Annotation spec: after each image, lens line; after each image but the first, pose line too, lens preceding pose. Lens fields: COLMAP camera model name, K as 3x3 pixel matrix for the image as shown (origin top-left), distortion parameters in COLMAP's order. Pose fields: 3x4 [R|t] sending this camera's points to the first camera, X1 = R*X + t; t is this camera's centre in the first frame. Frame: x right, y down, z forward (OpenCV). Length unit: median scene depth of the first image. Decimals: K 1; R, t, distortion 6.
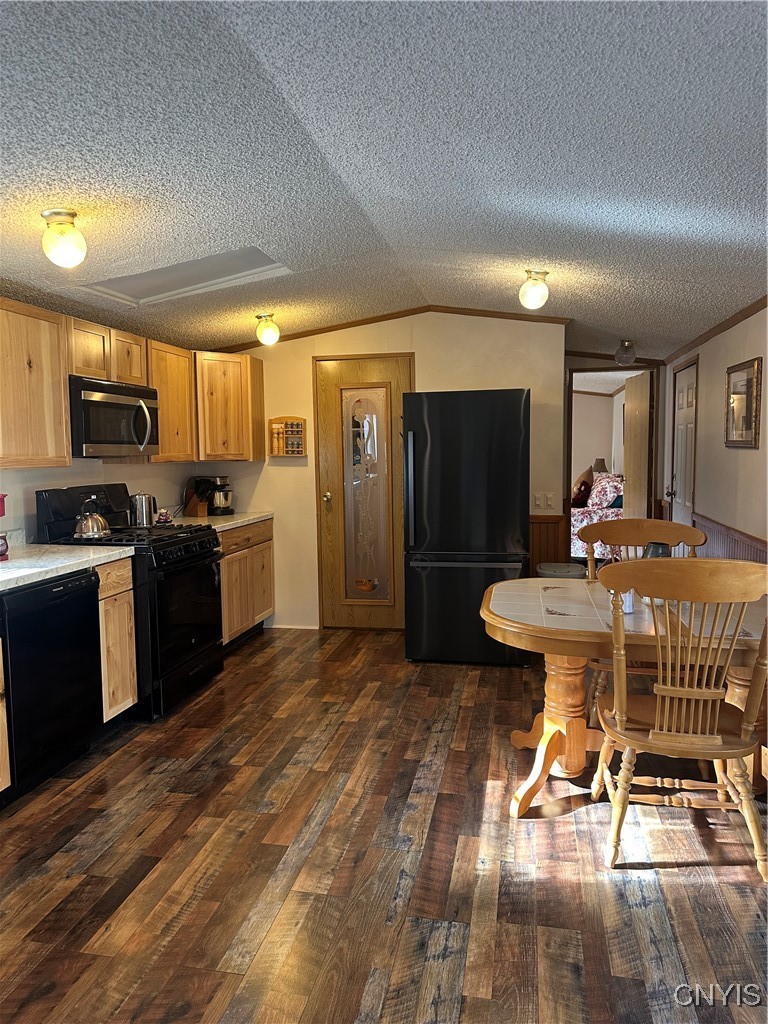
lens RADIAL K [[716.6, 0, 377.8], [0, 716.6, 512.1], [0, 0, 1]] dist [0.073249, -0.086651]
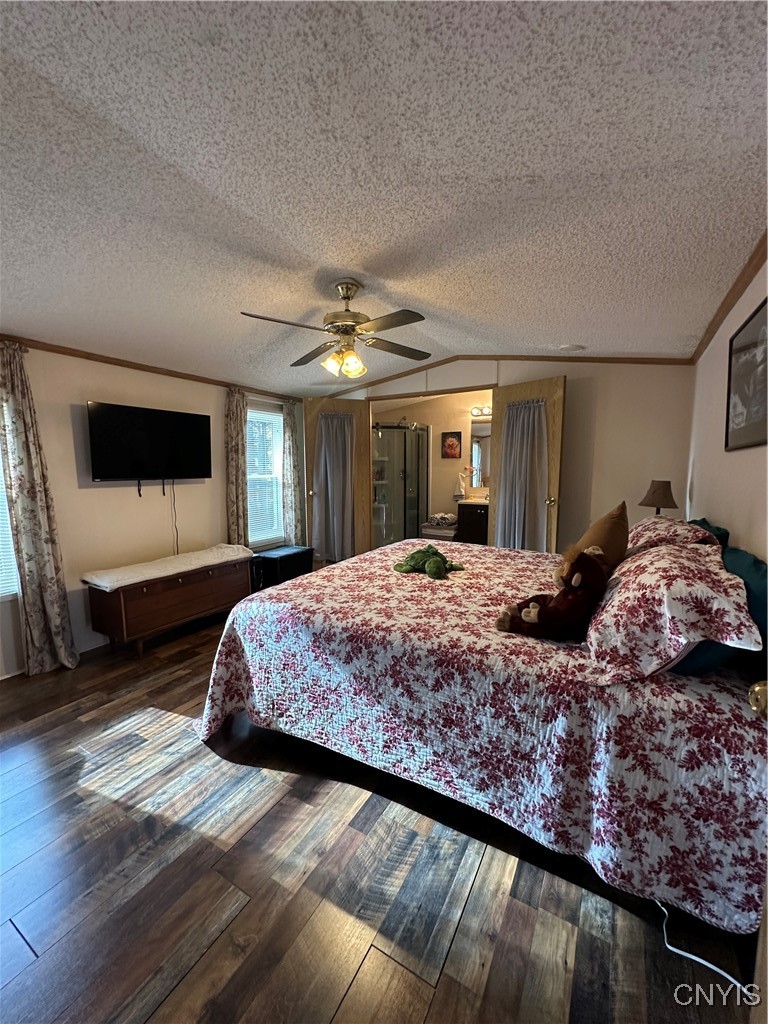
lens RADIAL K [[406.2, 0, 384.2], [0, 406.2, 508.9], [0, 0, 1]] dist [0.000678, -0.000738]
pose [[0.948153, 0.052109, -0.313512, 0.639251], [-0.041490, 0.998320, 0.040454, -0.169423], [0.315094, -0.025349, 0.948722, 1.986902]]
